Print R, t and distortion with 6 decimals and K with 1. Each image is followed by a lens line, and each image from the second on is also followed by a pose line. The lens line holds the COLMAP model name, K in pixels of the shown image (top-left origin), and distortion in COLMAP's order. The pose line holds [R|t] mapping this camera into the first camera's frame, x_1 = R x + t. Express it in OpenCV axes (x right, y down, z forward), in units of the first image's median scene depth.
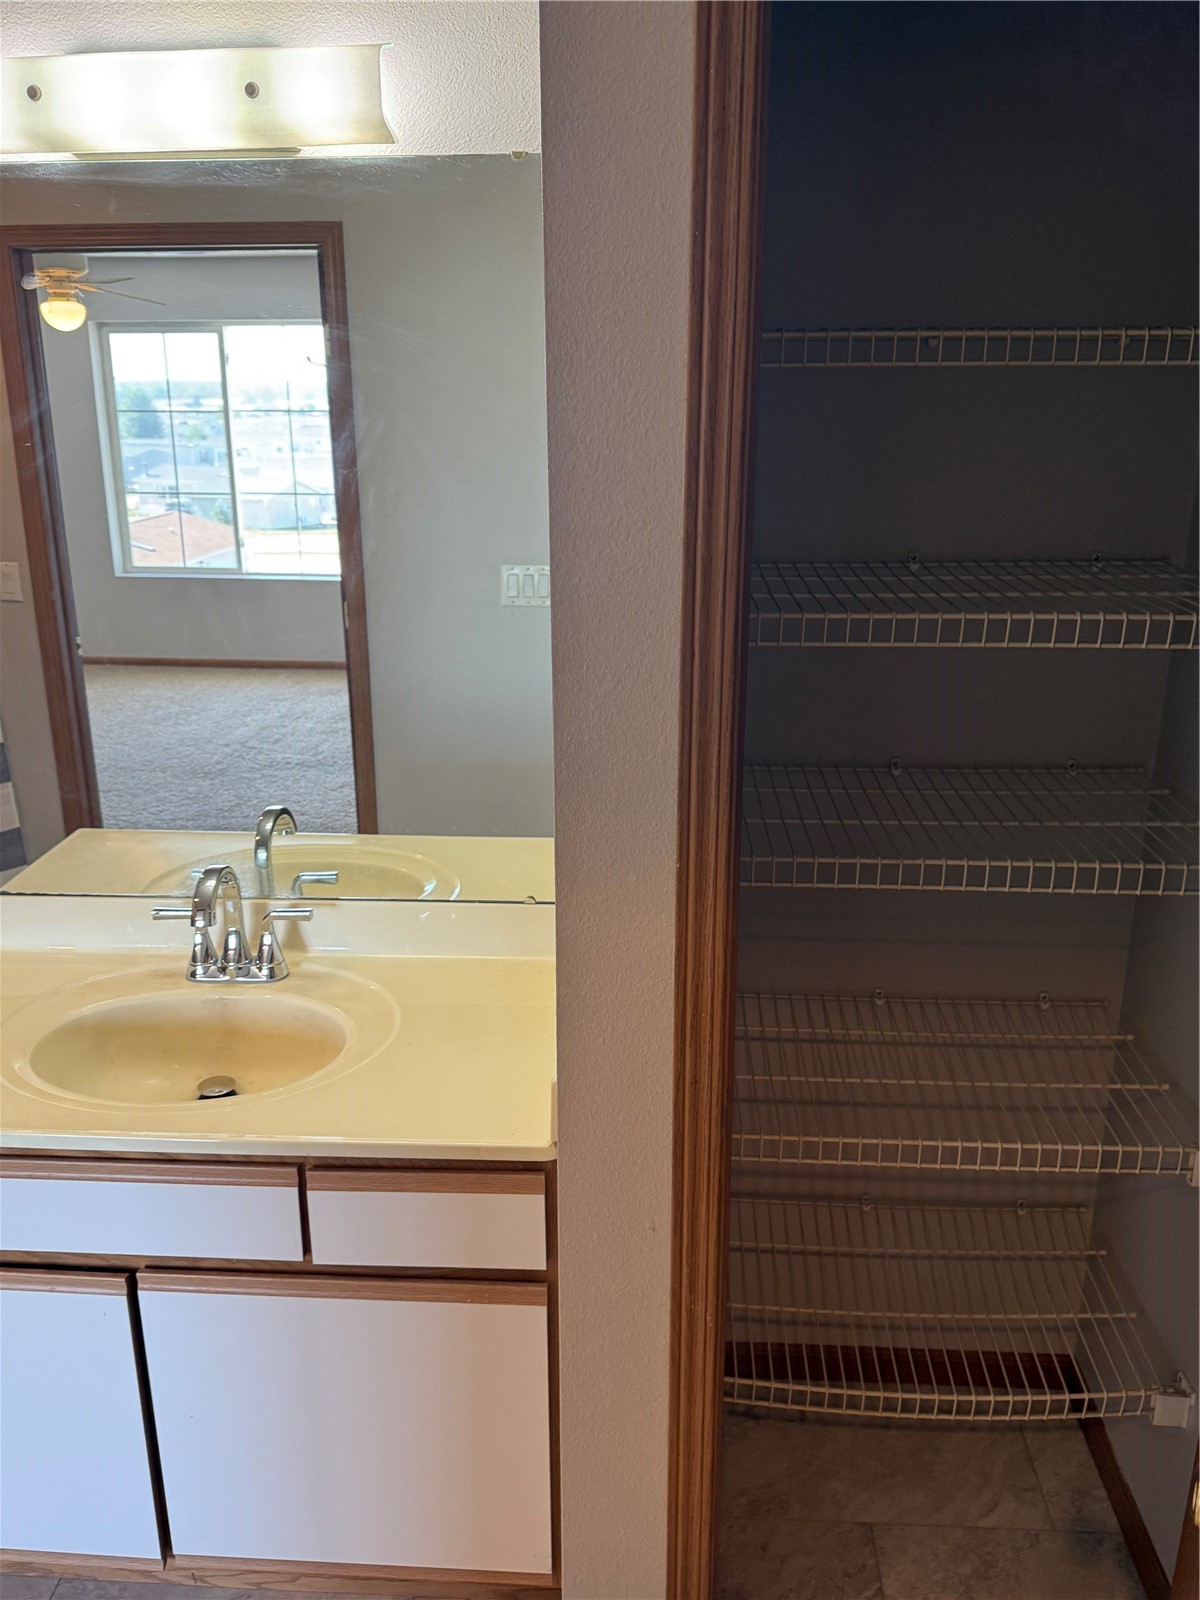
lens RADIAL K [[1300.0, 0, 600.0], [0, 1300.0, 800.0], [0, 0, 1]] dist [0.005133, 0.006531]
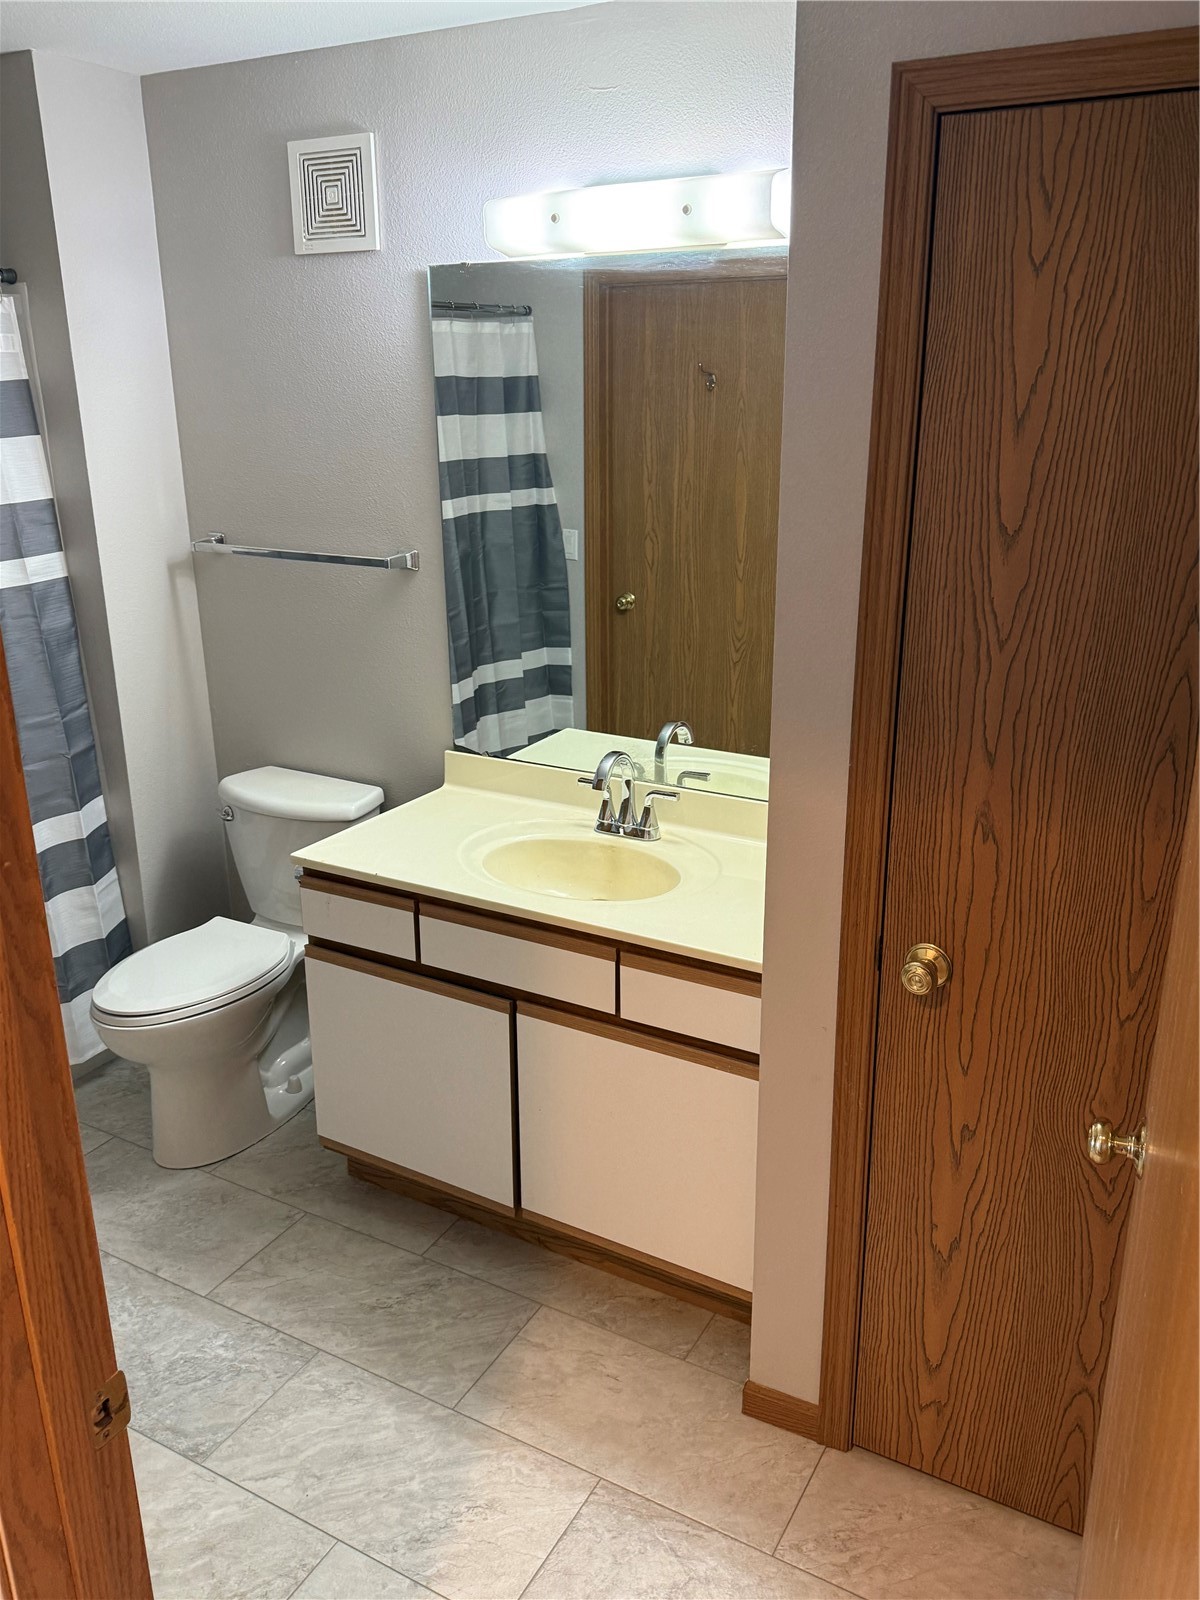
lens RADIAL K [[1249.2, 0, 600.0], [0, 1249.2, 800.0], [0, 0, 1]] dist [0.132017, -0.237640]
pose [[0.900715, 0.145130, -0.409452, 0.302610], [-0.137913, 0.989315, 0.047280, 0.049542], [0.411938, 0.013883, 0.911106, -0.302842]]
